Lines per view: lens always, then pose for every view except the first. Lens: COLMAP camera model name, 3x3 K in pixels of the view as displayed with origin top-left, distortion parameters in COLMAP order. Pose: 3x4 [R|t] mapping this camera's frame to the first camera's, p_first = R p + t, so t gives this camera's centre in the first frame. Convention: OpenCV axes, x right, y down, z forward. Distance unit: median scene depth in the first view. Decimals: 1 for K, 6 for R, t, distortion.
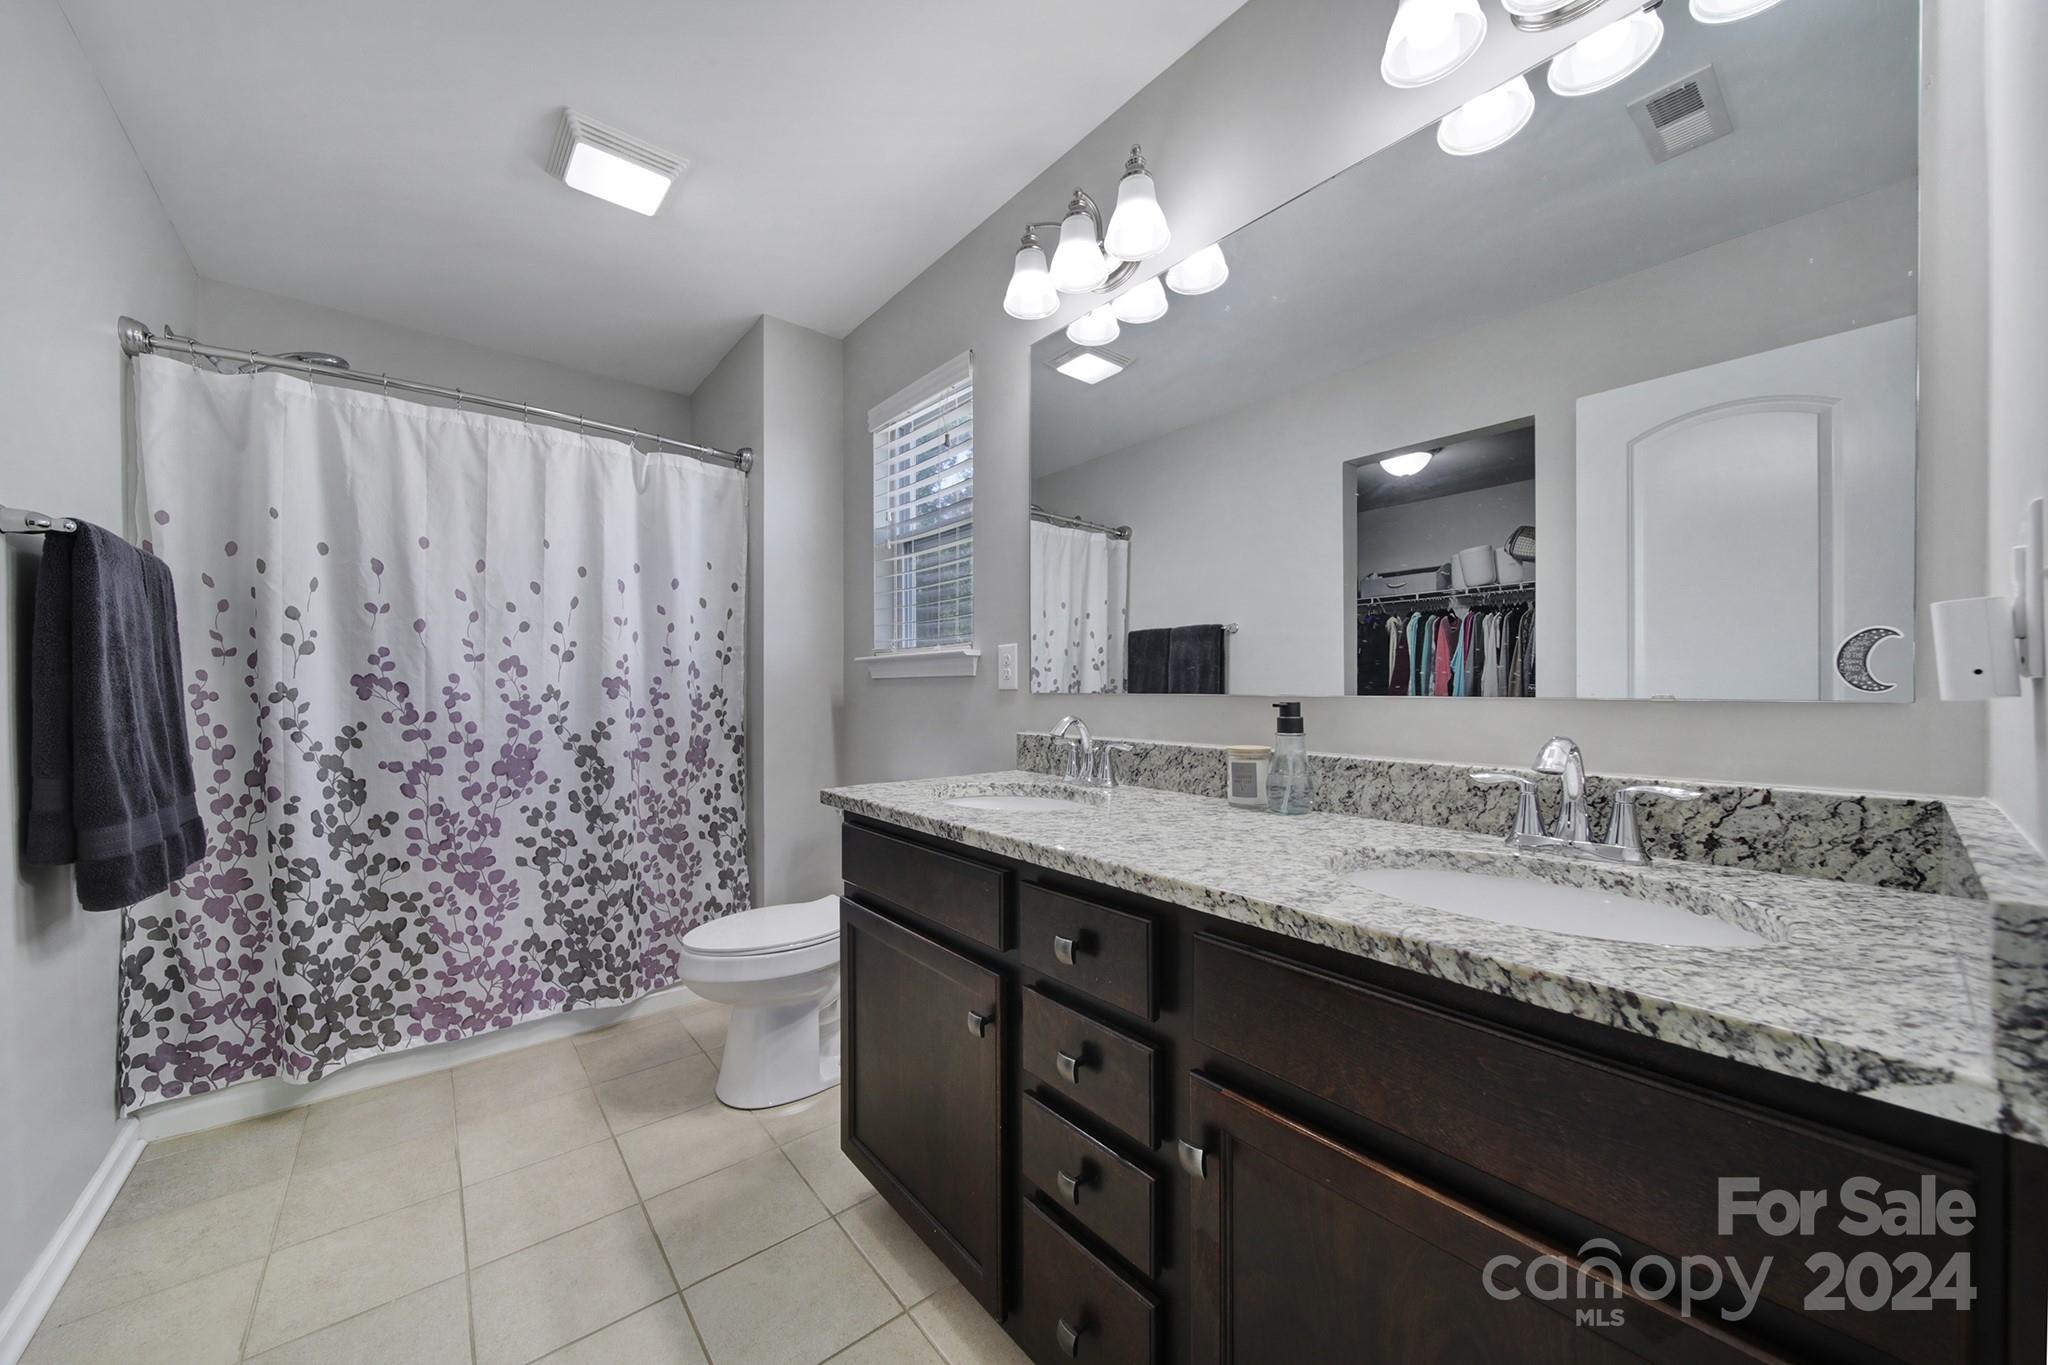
lens RADIAL K [[733.3, 0, 1015.9], [0, 733.3, 690.0], [0, 0, 1]] dist [-0.000476, -0.000062]
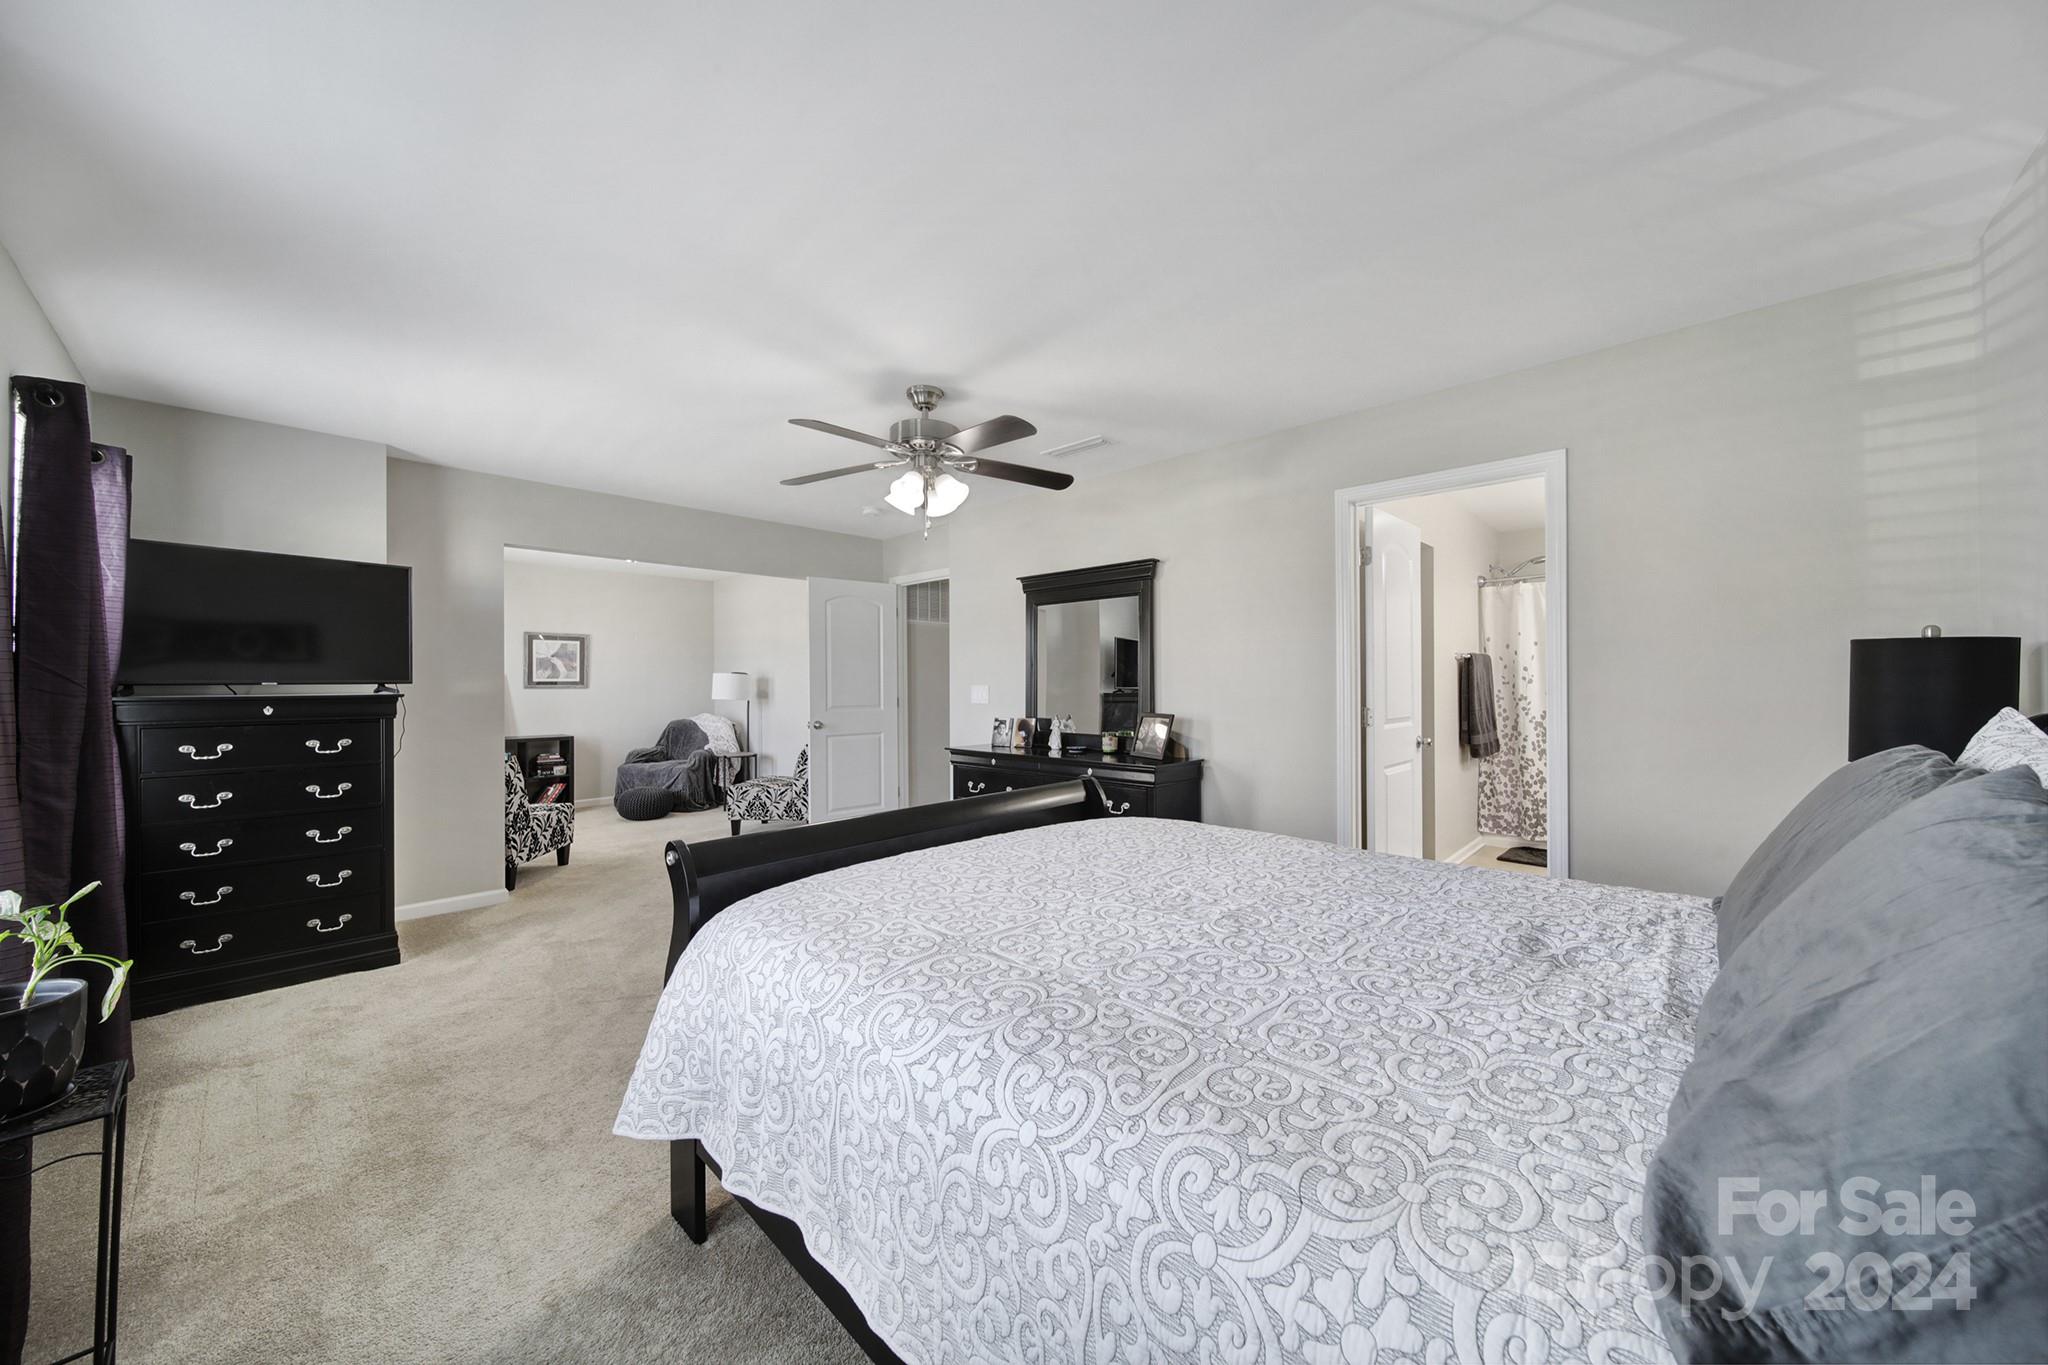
lens RADIAL K [[733.3, 0, 1003.4], [0, 733.3, 682.2], [0, 0, 1]] dist [-0.000476, -0.000062]
pose [[0.116423, 0.005653, -0.993184, 1.546010], [0.006191, 0.999960, 0.006417, -0.085414], [0.993180, -0.006895, 0.116384, -1.290688]]
